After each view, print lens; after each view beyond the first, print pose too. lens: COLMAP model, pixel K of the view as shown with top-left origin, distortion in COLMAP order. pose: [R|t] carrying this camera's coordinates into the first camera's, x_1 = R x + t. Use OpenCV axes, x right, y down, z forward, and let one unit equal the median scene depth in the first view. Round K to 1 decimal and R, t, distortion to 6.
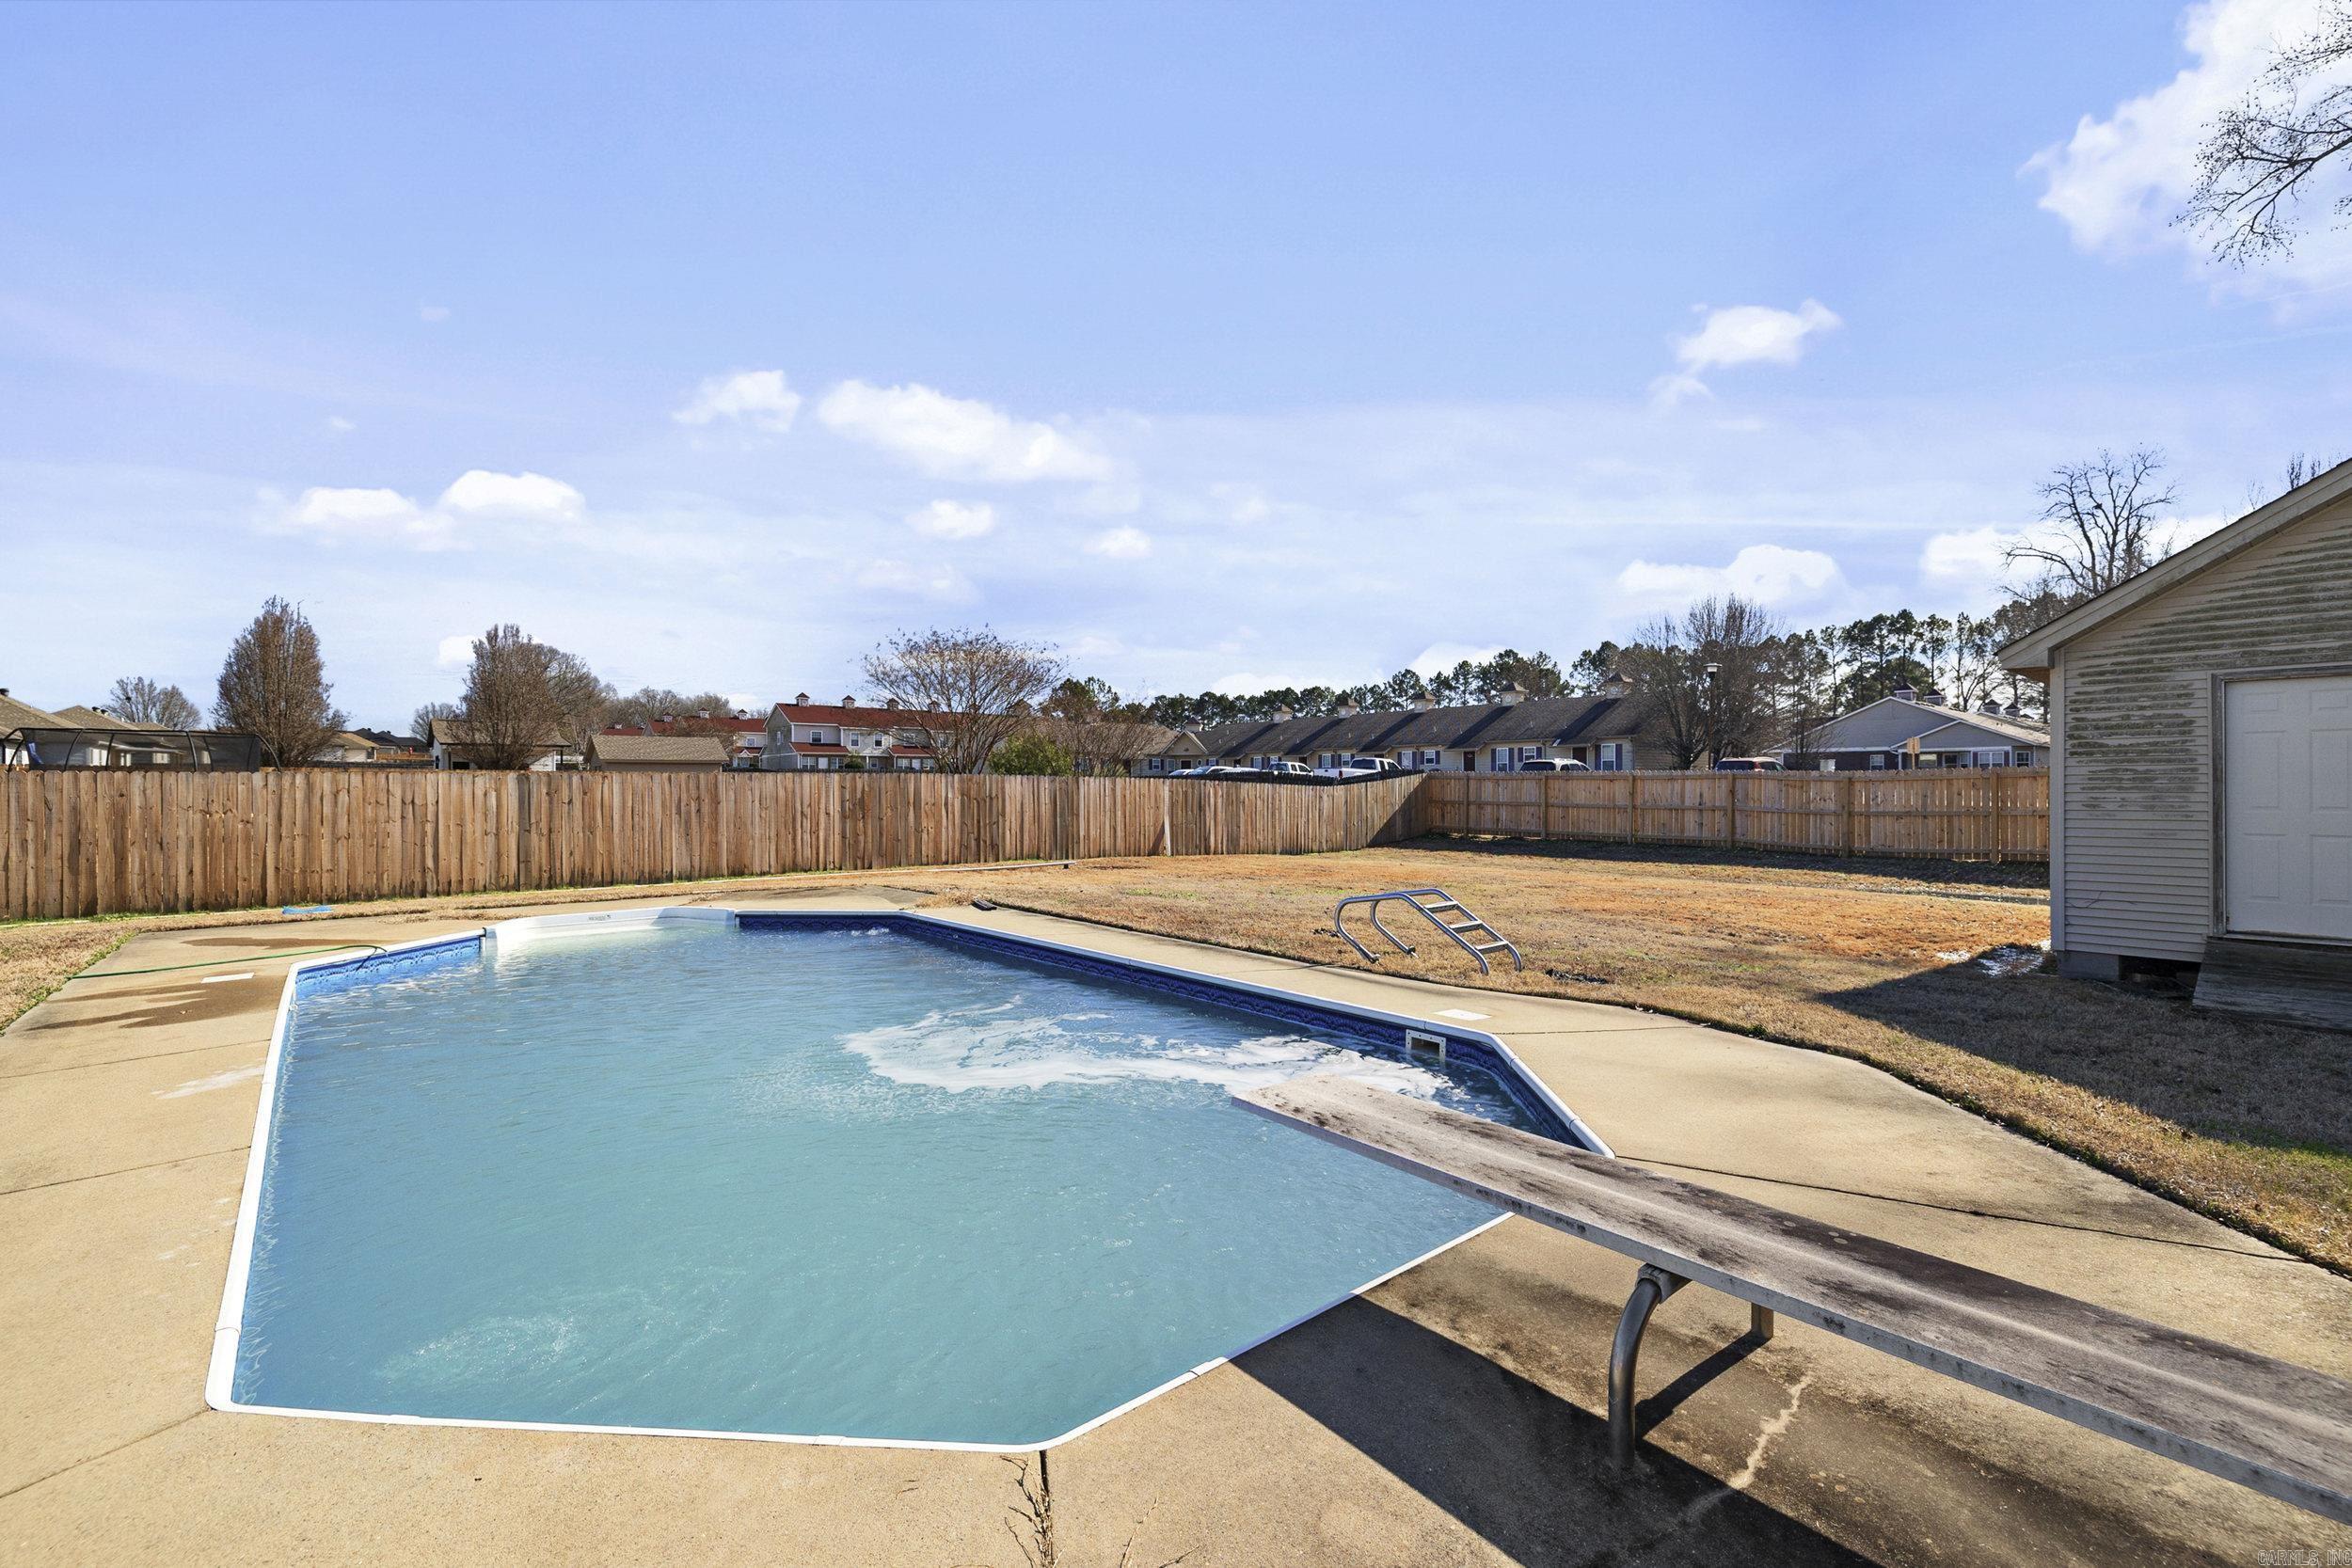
lens RADIAL K [[987.4, 0, 1140.4], [0, 987.4, 779.4], [0, 0, 1]] dist [-0.000947, -0.000281]
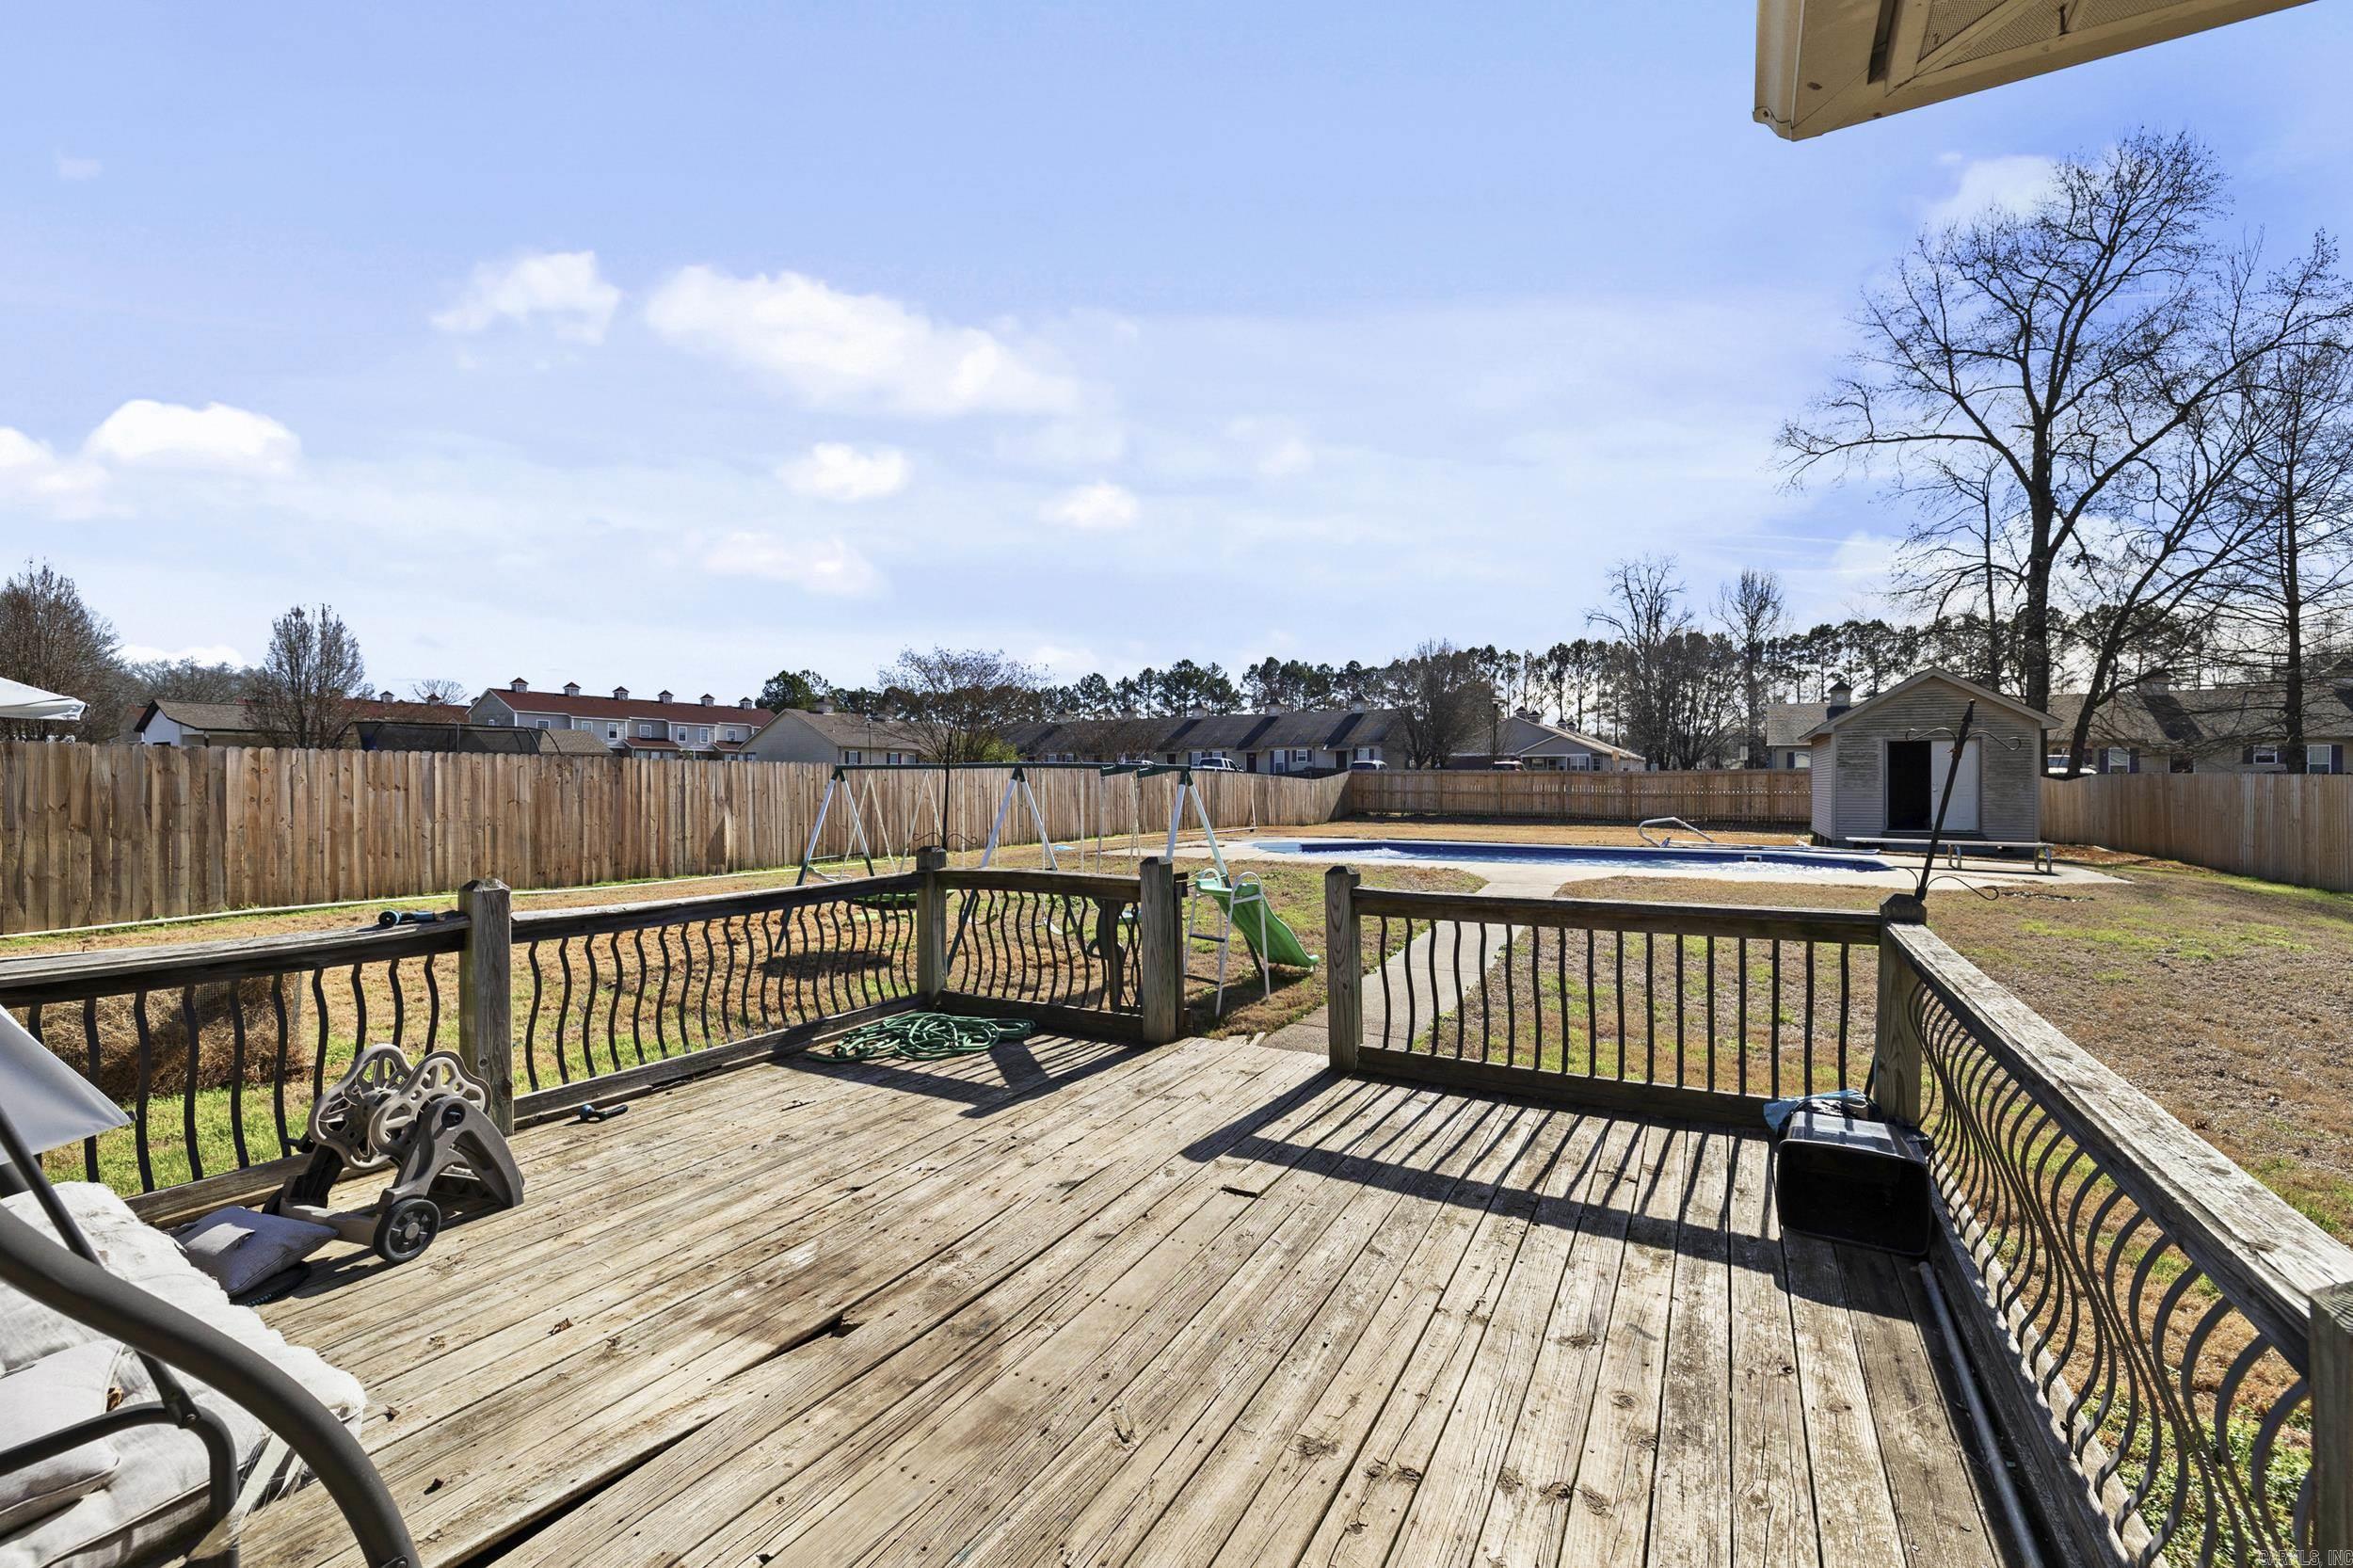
lens RADIAL K [[987.9, 0, 1140.9], [0, 987.9, 779.4], [0, 0, 1]] dist [-0.000947, -0.000281]
pose [[0.937122, 0.003001, 0.348990, -0.098316], [-0.004524, 0.999983, 0.003549, 0.000468], [-0.348974, -0.004905, 0.937120, -0.046528]]
